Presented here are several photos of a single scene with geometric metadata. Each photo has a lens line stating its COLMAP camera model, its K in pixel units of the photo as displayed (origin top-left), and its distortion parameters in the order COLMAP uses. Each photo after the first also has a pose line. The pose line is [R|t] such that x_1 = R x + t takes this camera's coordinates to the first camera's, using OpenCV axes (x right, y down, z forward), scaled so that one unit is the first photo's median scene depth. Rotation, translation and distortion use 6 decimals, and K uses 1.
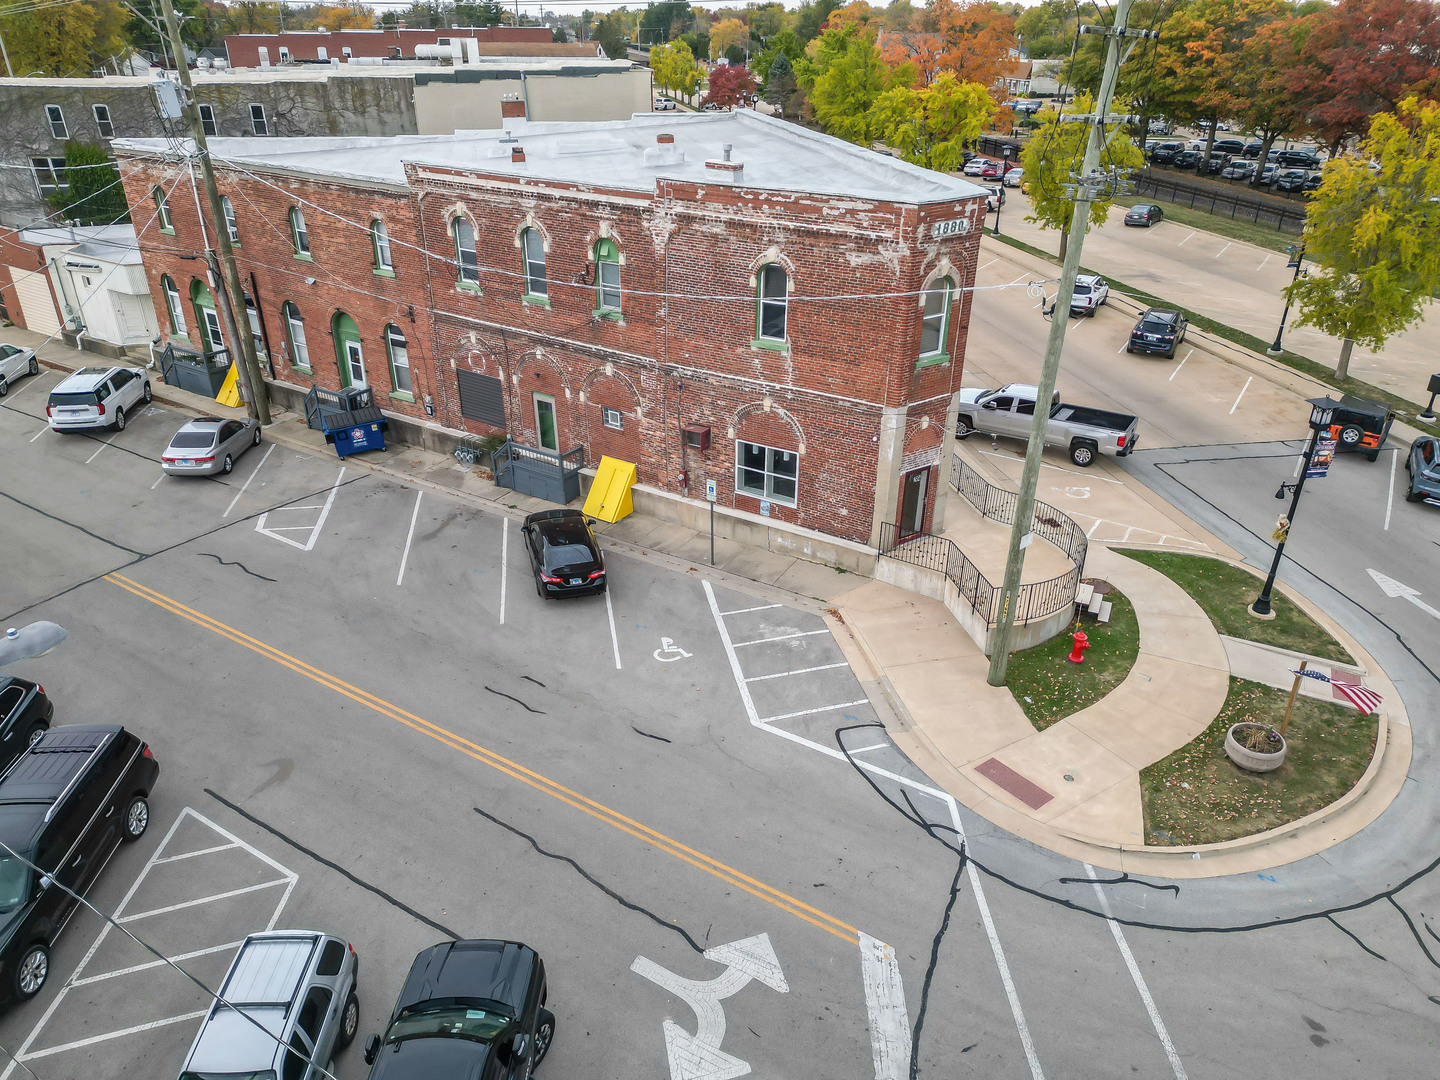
lens RADIAL K [[998.4, 0, 718.0], [0, 998.4, 547.1], [0, 0, 1]] dist [0.062993, -0.055281]
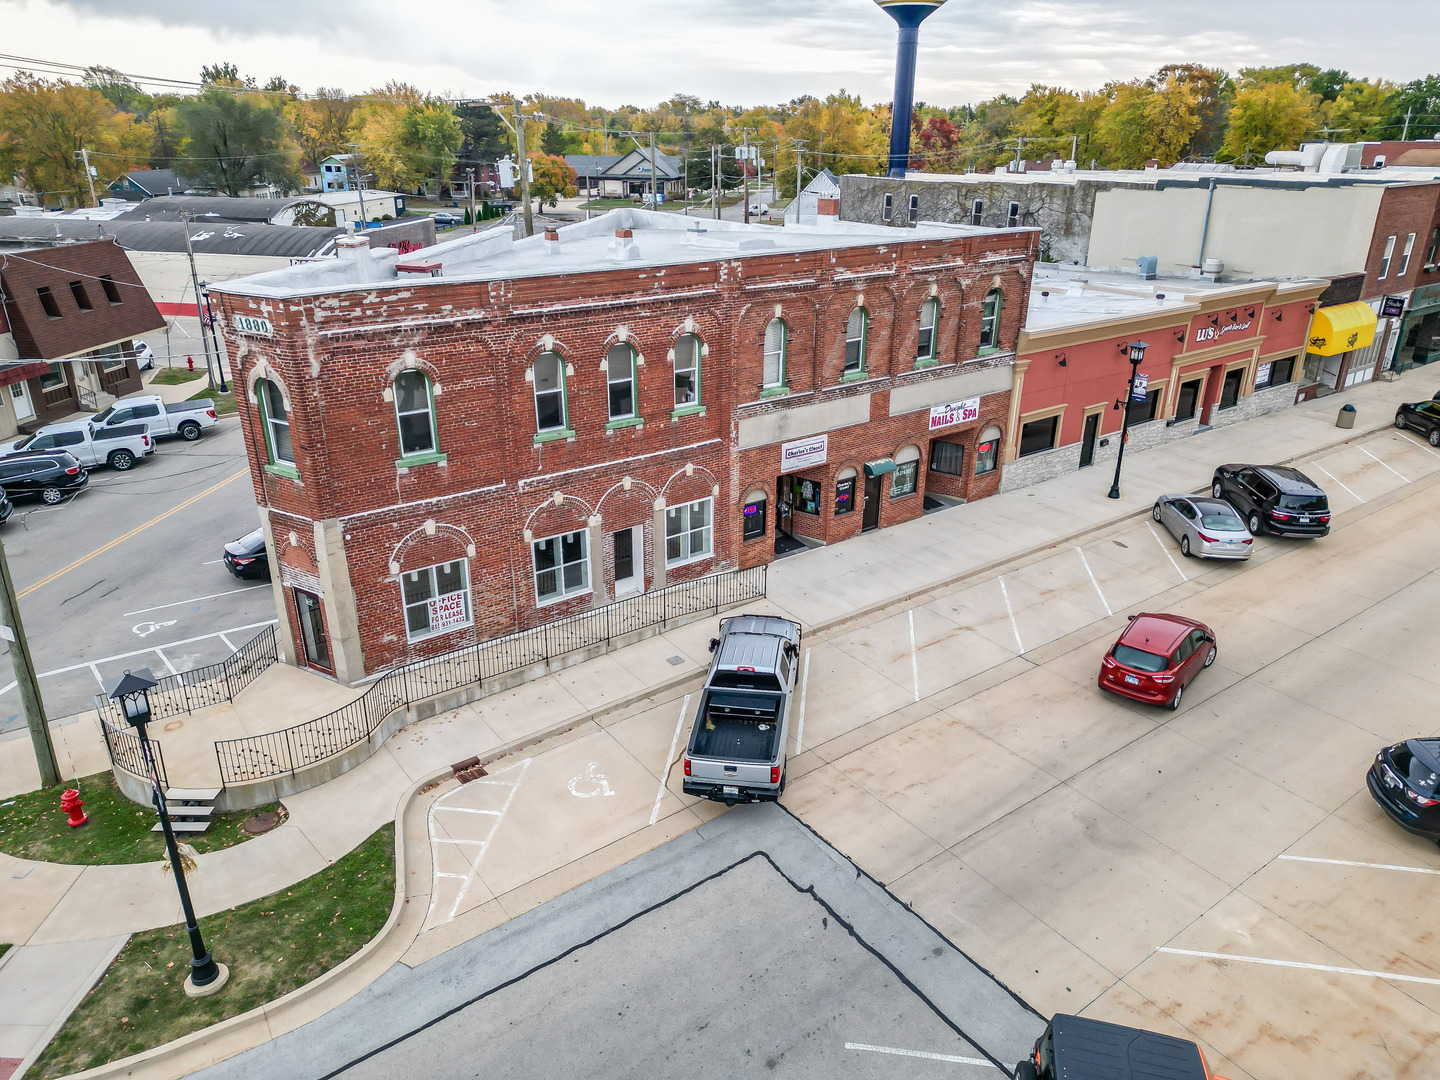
lens RADIAL K [[1004.0, 0, 720.0], [0, 1004.0, 540.0], [0, 0, 1]] dist [0.083391, -0.088554]
pose [[0.412991, 0.342270, -0.843973, 1.024944], [-0.424235, 0.892313, 0.154278, -0.386186], [0.805893, 0.294327, 0.513720, 0.774326]]
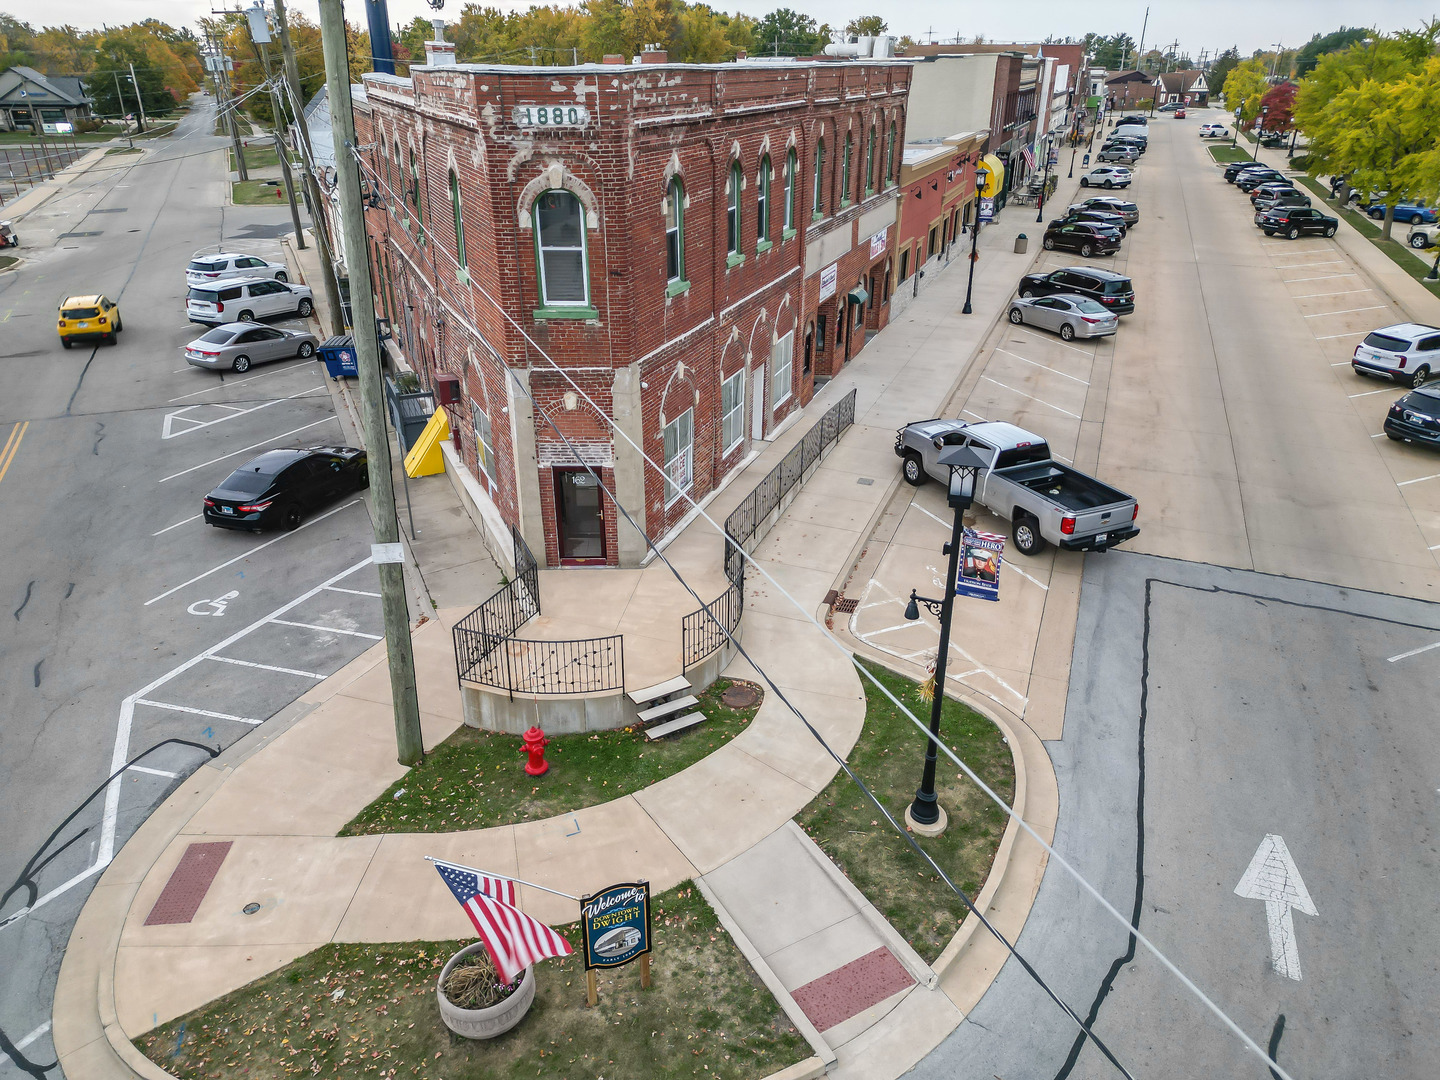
lens RADIAL K [[998.4, 0, 718.0], [0, 998.4, 547.1], [0, 0, 1]] dist [0.062993, -0.055281]
pose [[0.835895, 0.233286, -0.496847, 0.624424], [-0.251717, 0.967314, 0.030697, -0.065293], [0.487769, 0.099406, 0.867295, 0.399161]]
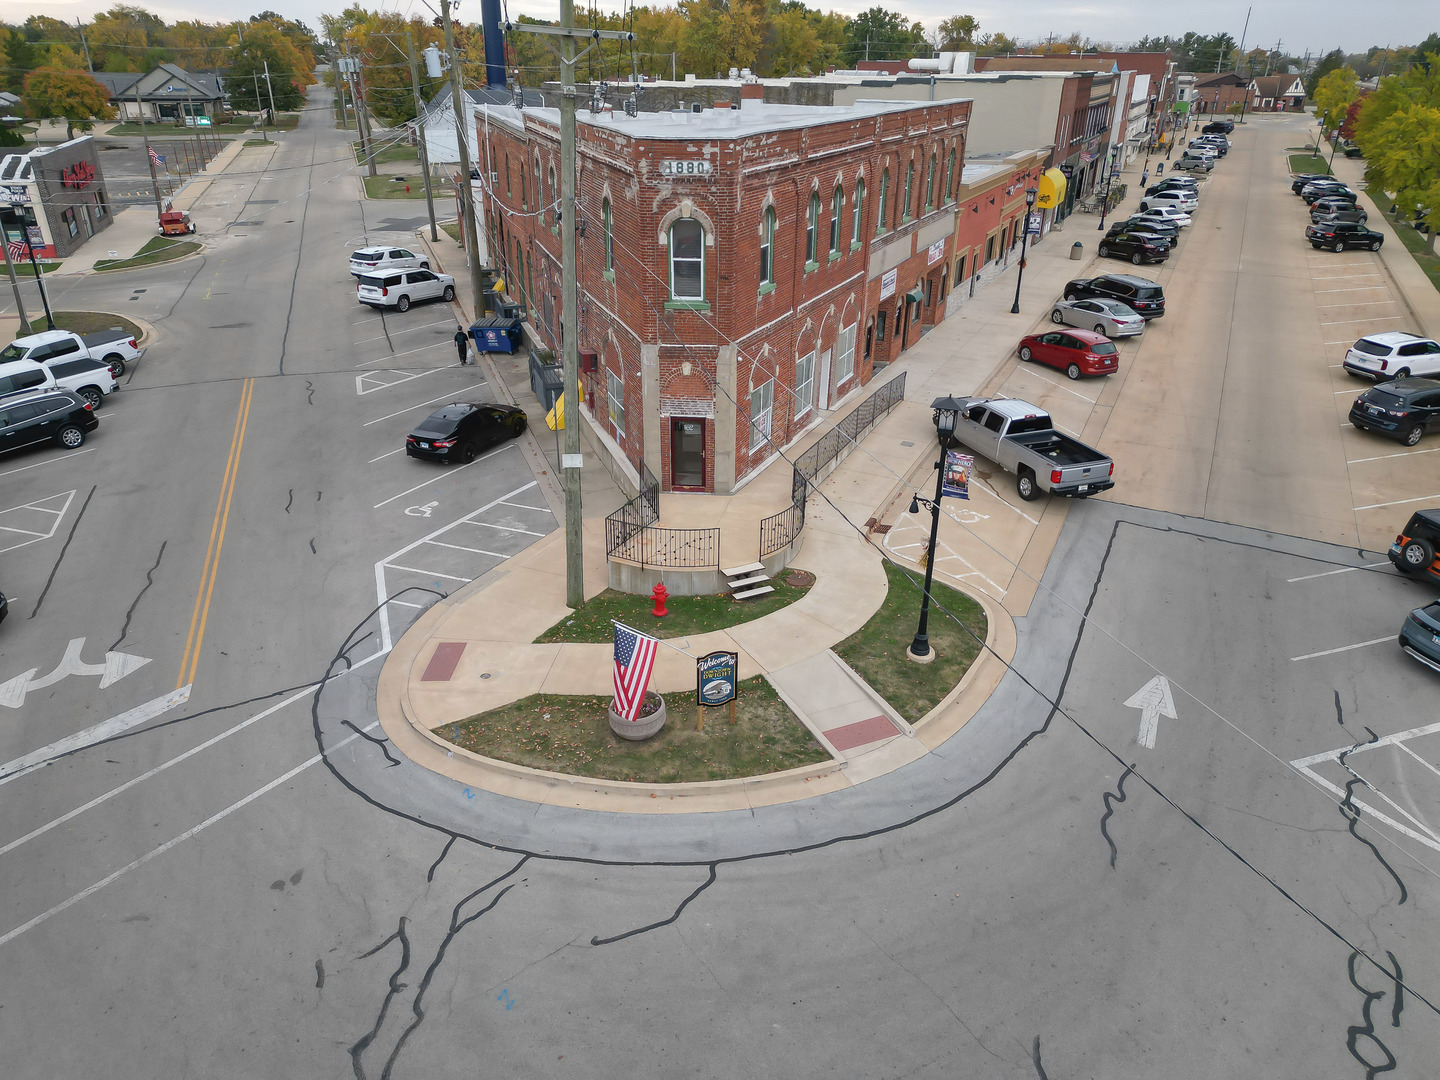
lens RADIAL K [[998.4, 0, 718.0], [0, 998.4, 547.1], [0, 0, 1]] dist [0.062993, -0.055281]
pose [[0.788540, 0.272383, -0.551373, 0.765508], [-0.290504, 0.955209, 0.056419, -0.017430], [0.542044, 0.115688, 0.832349, 0.186025]]
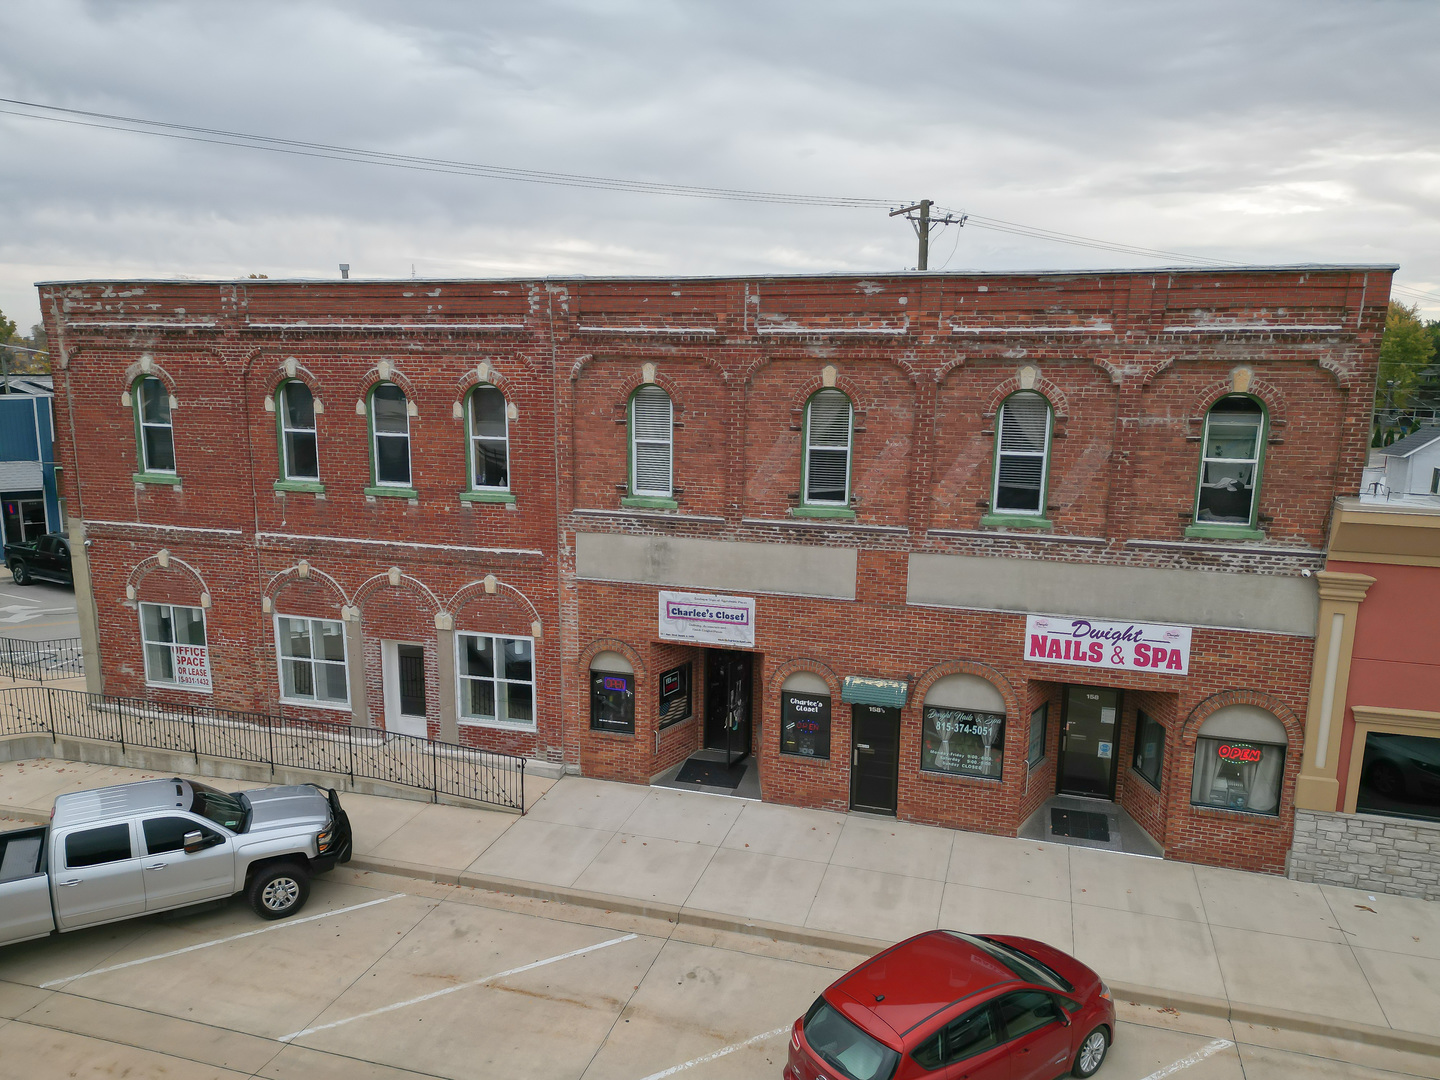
lens RADIAL K [[1004.0, 0, 720.0], [0, 1004.0, 540.0], [0, 0, 1]] dist [0.083391, -0.088554]
pose [[-0.478078, 0.148365, -0.865696, 0.660278], [-0.419637, 0.827275, 0.373524, -0.627233], [0.771587, 0.541852, -0.333242, 1.572070]]
